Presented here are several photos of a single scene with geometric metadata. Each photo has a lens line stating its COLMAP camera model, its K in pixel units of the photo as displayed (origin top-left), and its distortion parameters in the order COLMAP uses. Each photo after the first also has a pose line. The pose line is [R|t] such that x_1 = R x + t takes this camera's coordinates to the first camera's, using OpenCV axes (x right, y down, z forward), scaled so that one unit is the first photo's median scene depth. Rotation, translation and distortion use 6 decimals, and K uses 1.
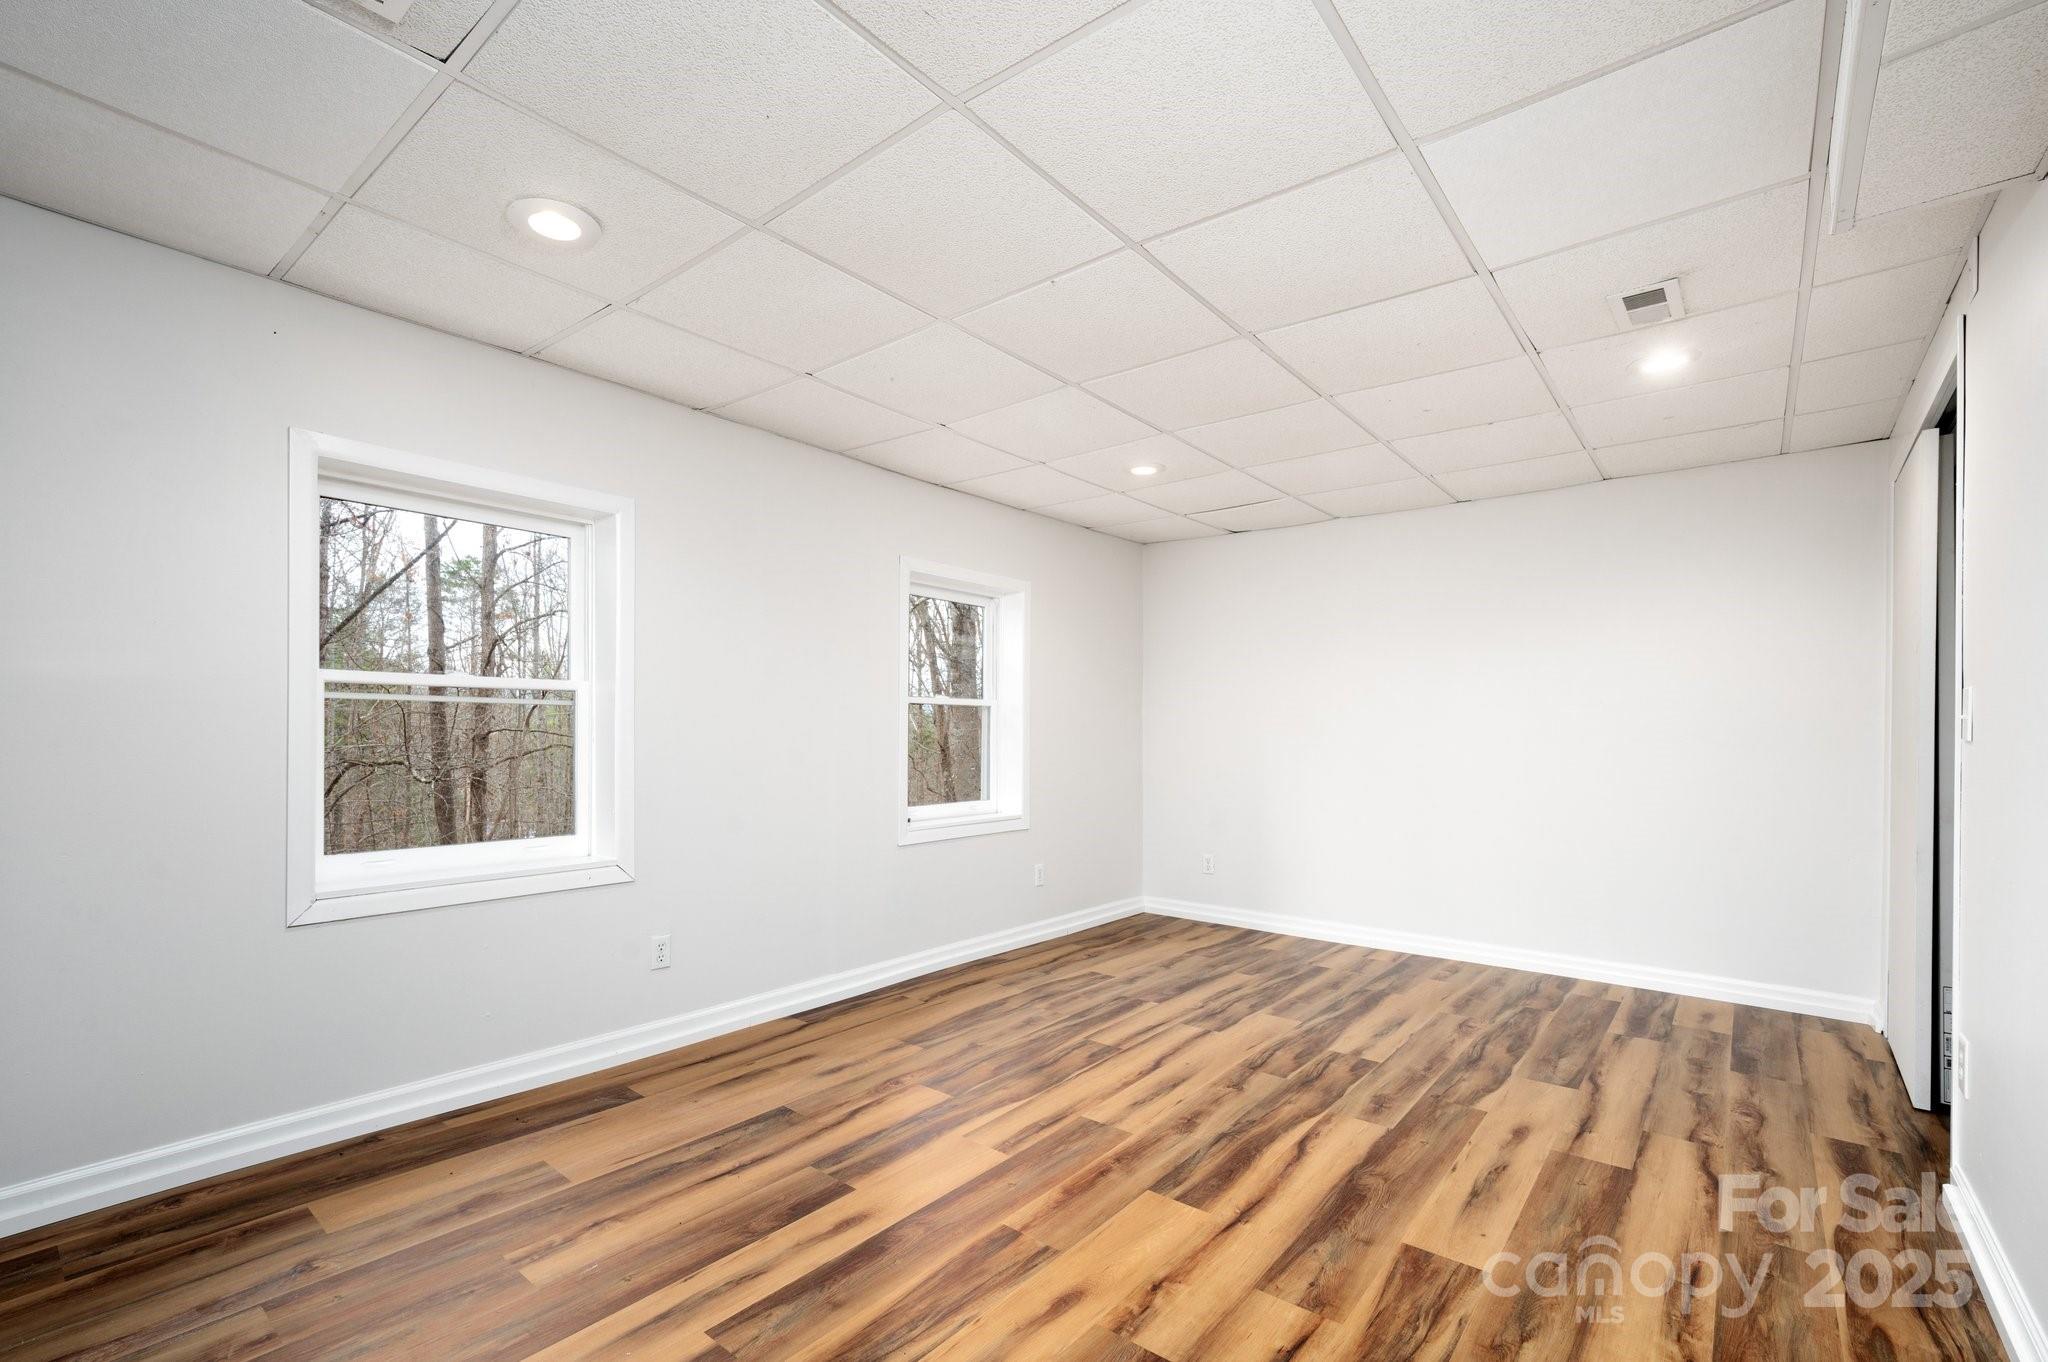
lens RADIAL K [[907.6, 0, 1010.9], [0, 907.6, 729.0], [0, 0, 1]] dist [-0.001277, 0.000128]
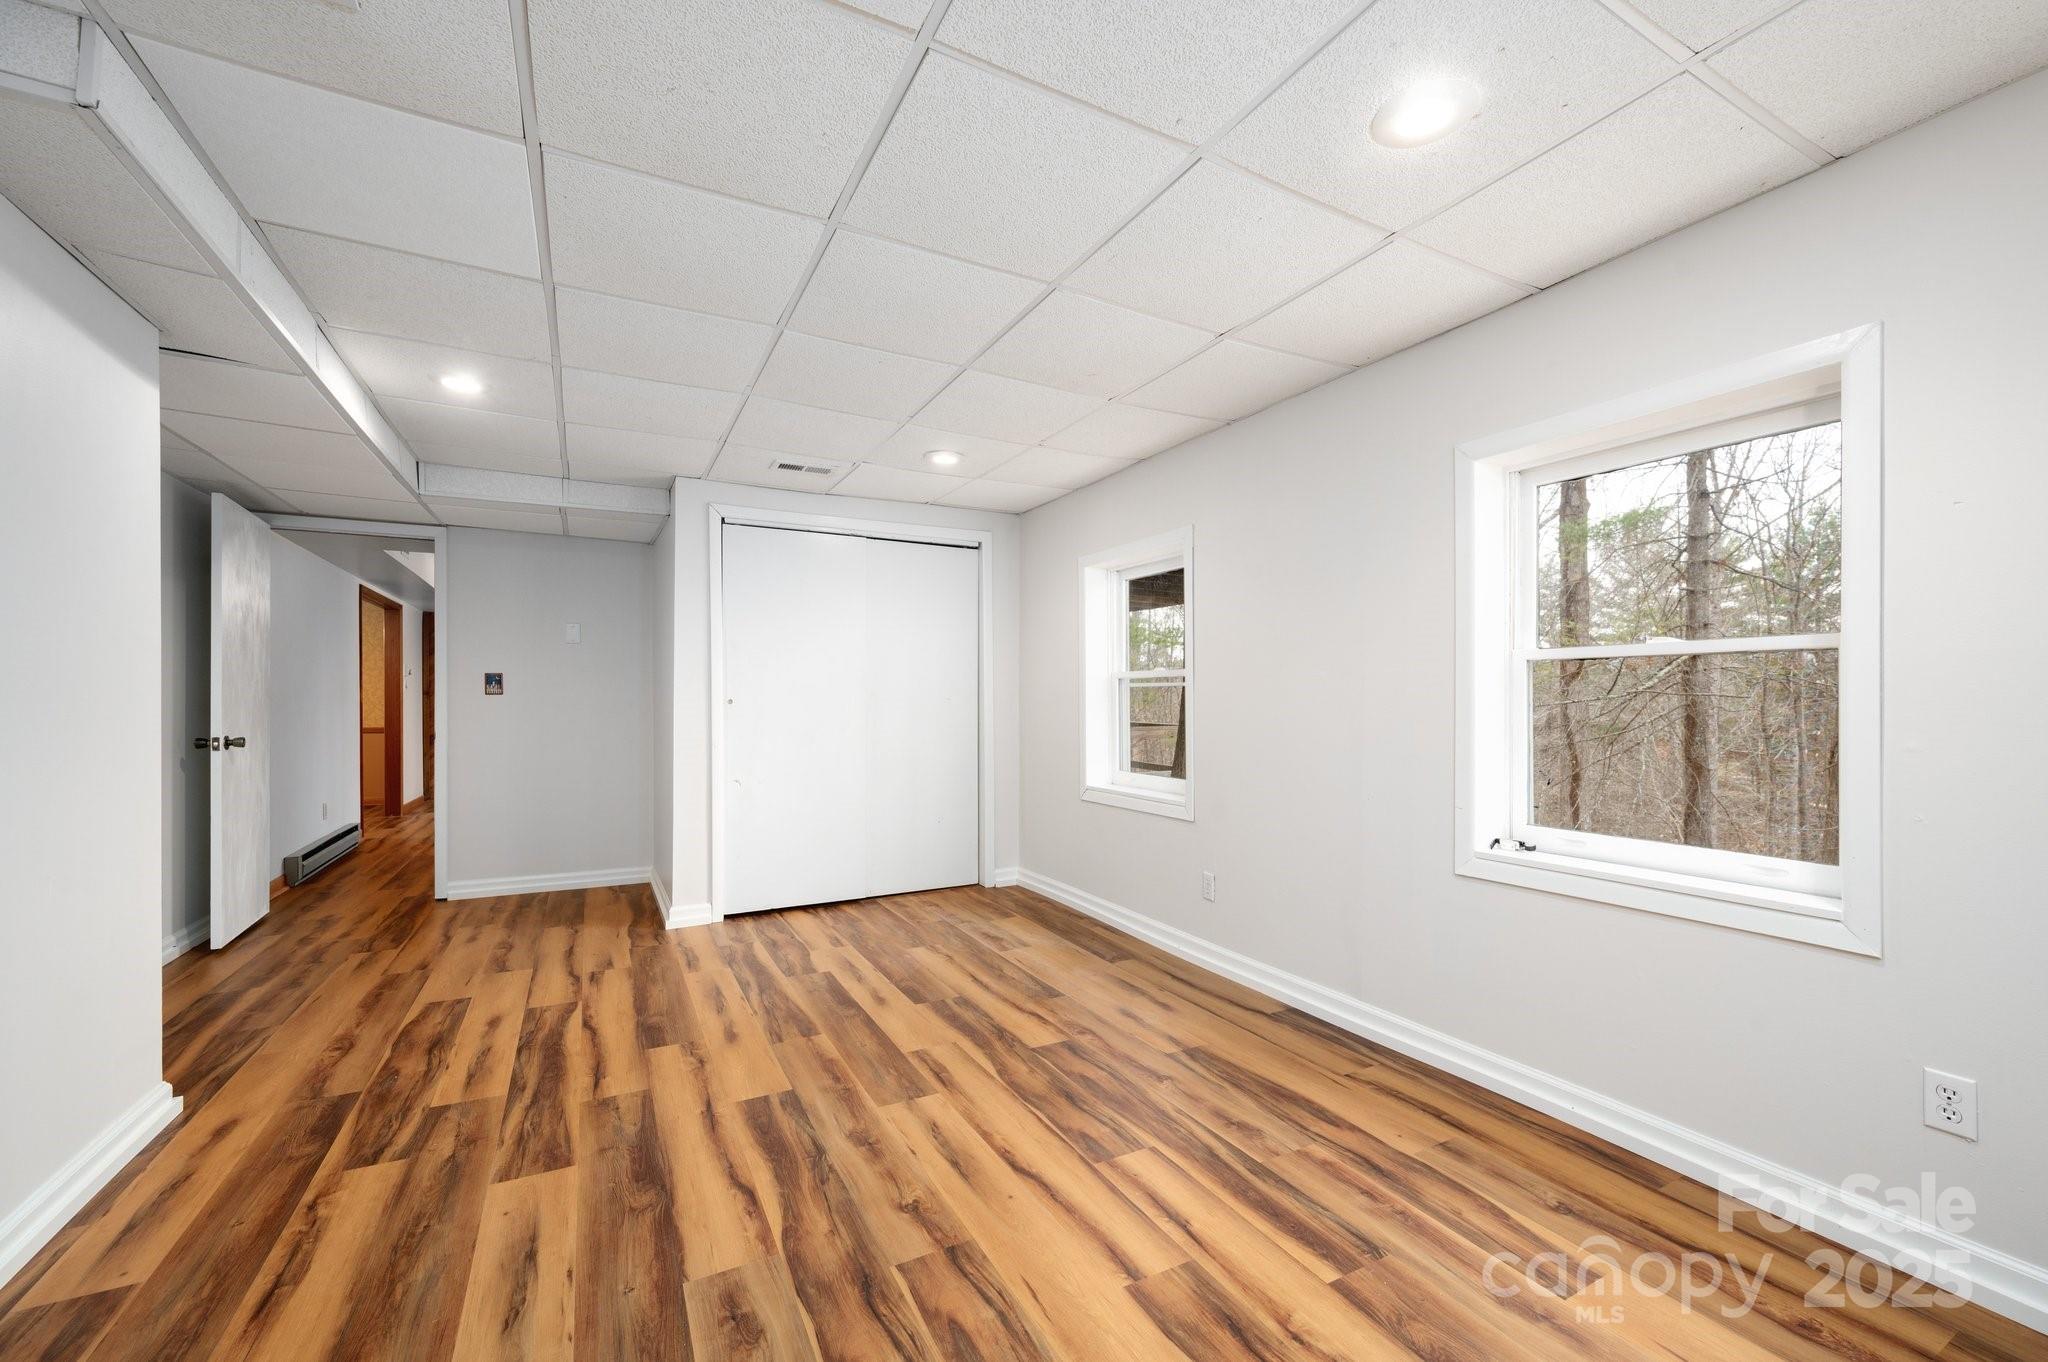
lens RADIAL K [[811.4, 0, 1021.9], [0, 811.4, 699.8], [0, 0, 1]] dist [-0.004142, -0.000135]
pose [[-0.384202, -0.009284, -0.923203, 0.918311], [-0.003596, 0.999957, -0.008559, 0.007548], [0.923242, 0.000031, -0.384218, 1.519673]]
